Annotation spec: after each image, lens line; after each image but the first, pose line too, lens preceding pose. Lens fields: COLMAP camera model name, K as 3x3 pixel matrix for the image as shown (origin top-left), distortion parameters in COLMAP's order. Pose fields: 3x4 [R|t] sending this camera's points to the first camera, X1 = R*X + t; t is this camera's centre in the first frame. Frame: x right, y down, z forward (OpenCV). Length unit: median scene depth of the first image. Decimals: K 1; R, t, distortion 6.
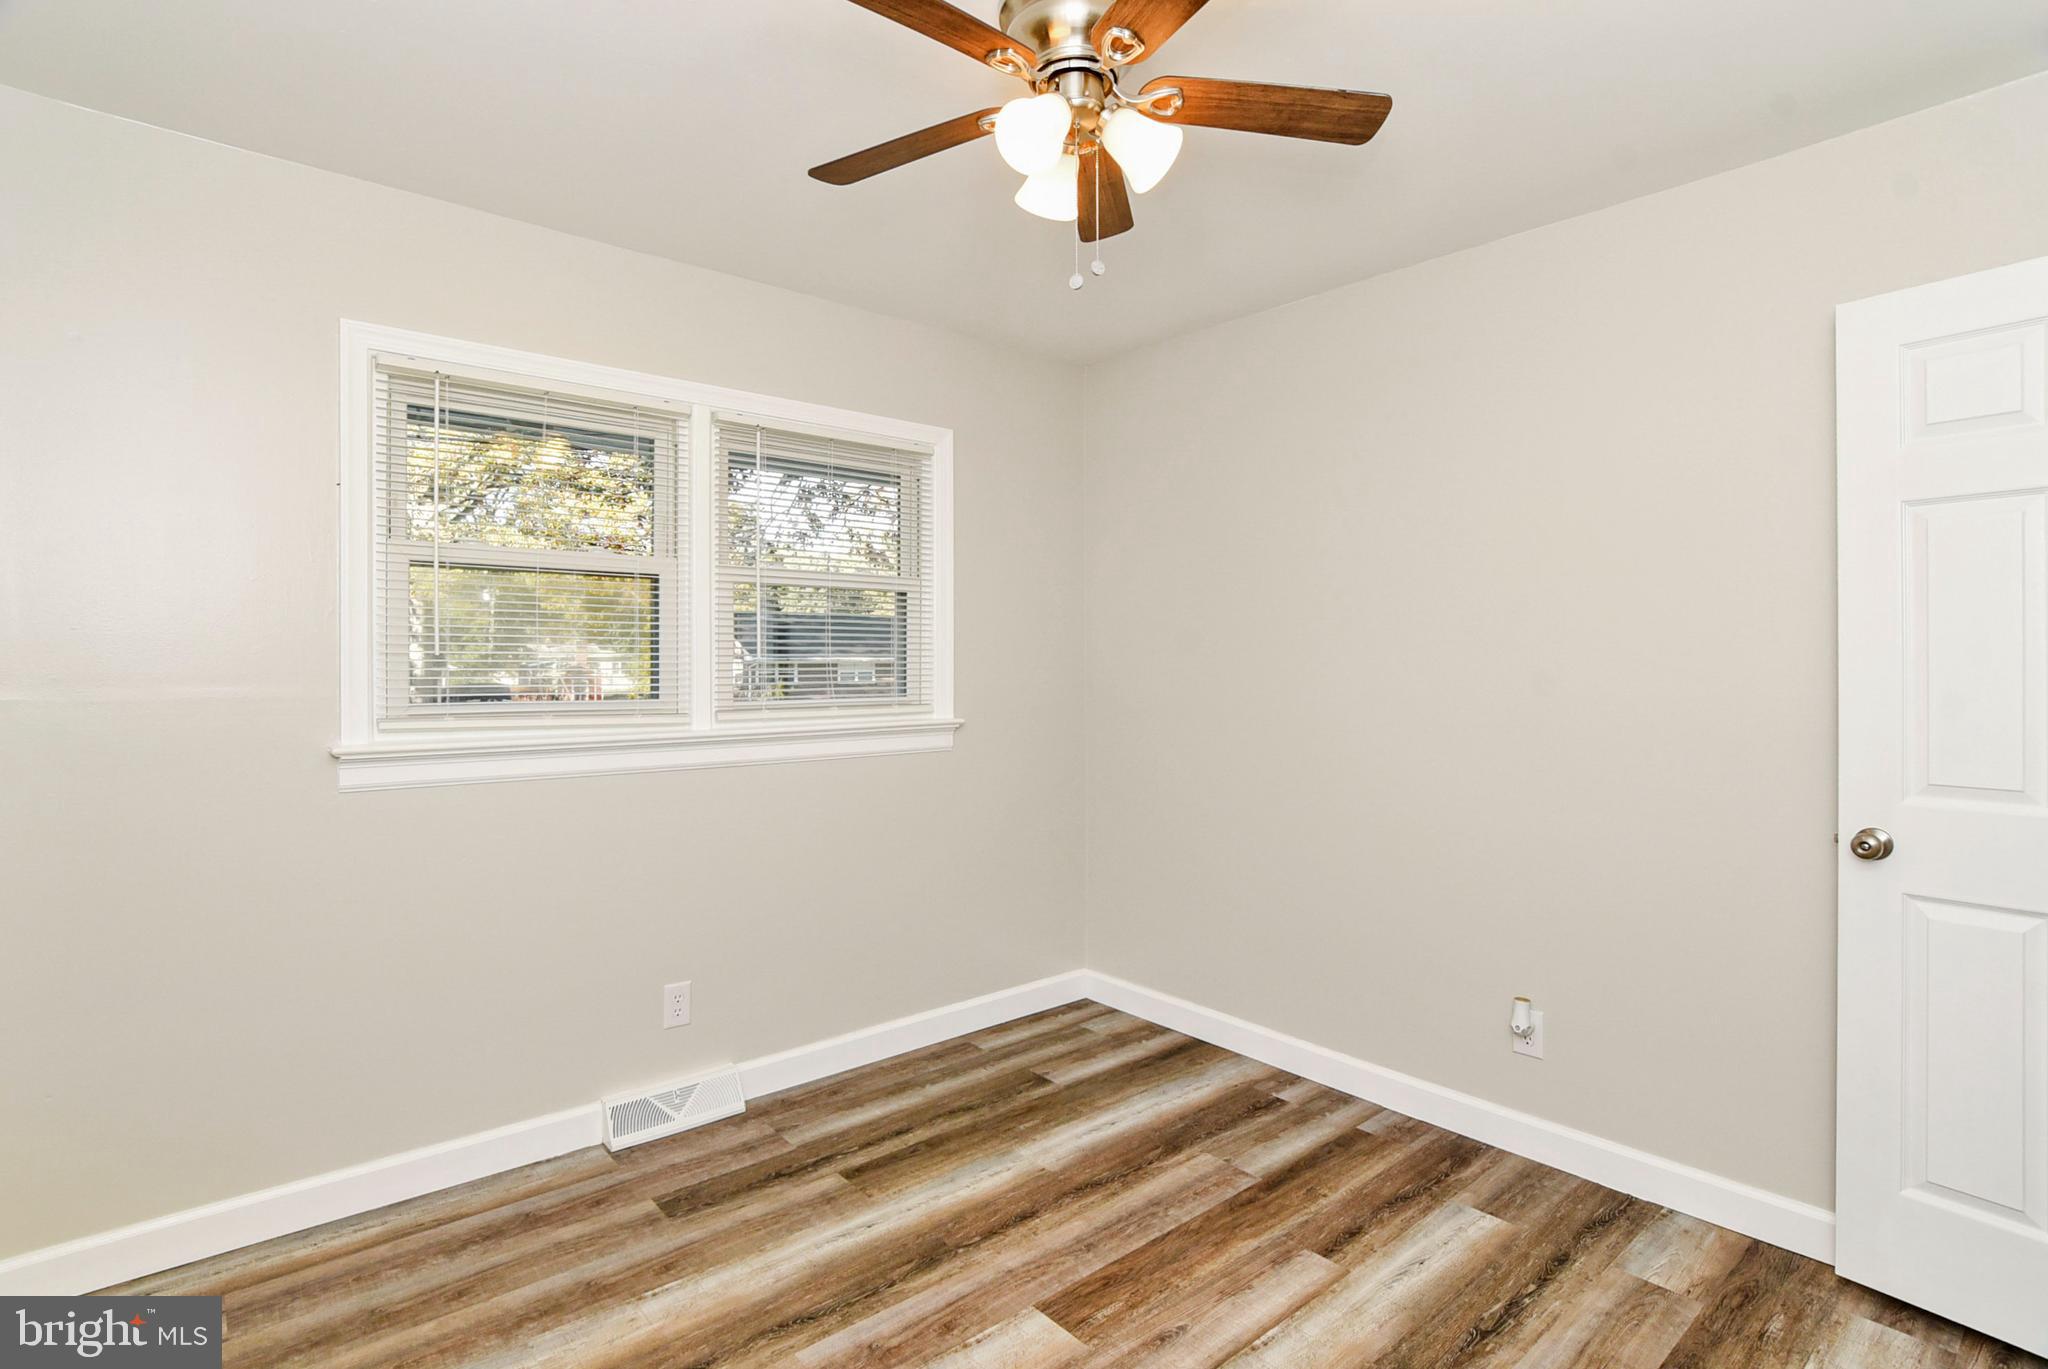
lens RADIAL K [[1009.9, 0, 1024.7], [0, 1009.9, 648.1], [0, 0, 1]] dist [-0.026775, 0.008234]
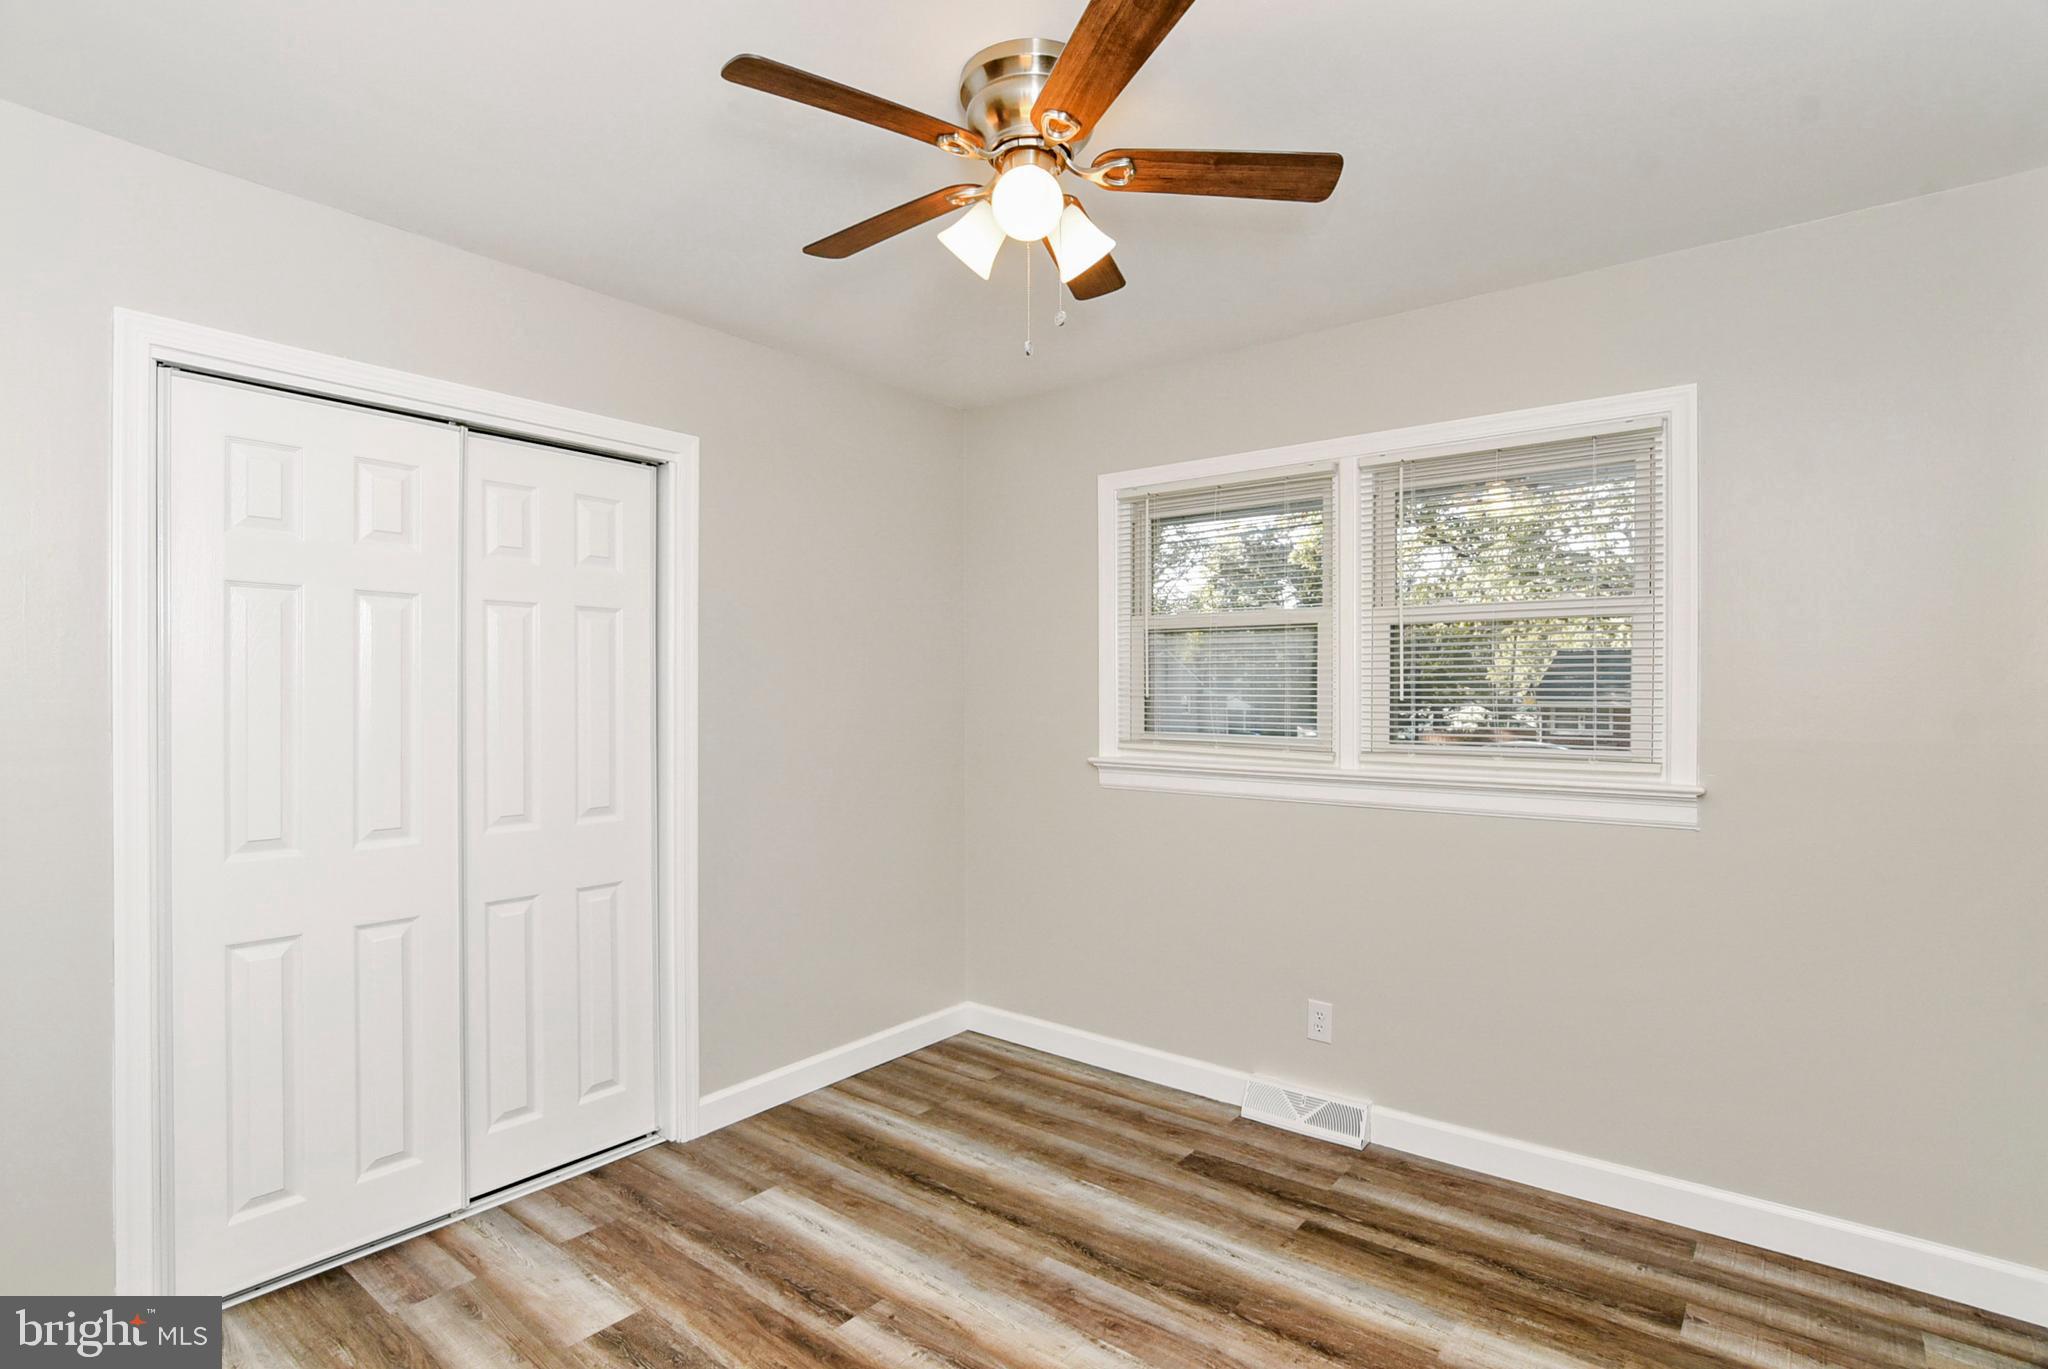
lens RADIAL K [[1009.9, 0, 1022.6], [0, 1009.9, 690.5], [0, 0, 1]] dist [-0.026775, 0.008234]
pose [[0.186152, -0.008370, -0.982485, 0.697131], [0.007141, 0.999949, -0.007165, 0.005310], [0.982495, -0.005682, 0.186203, 0.514805]]
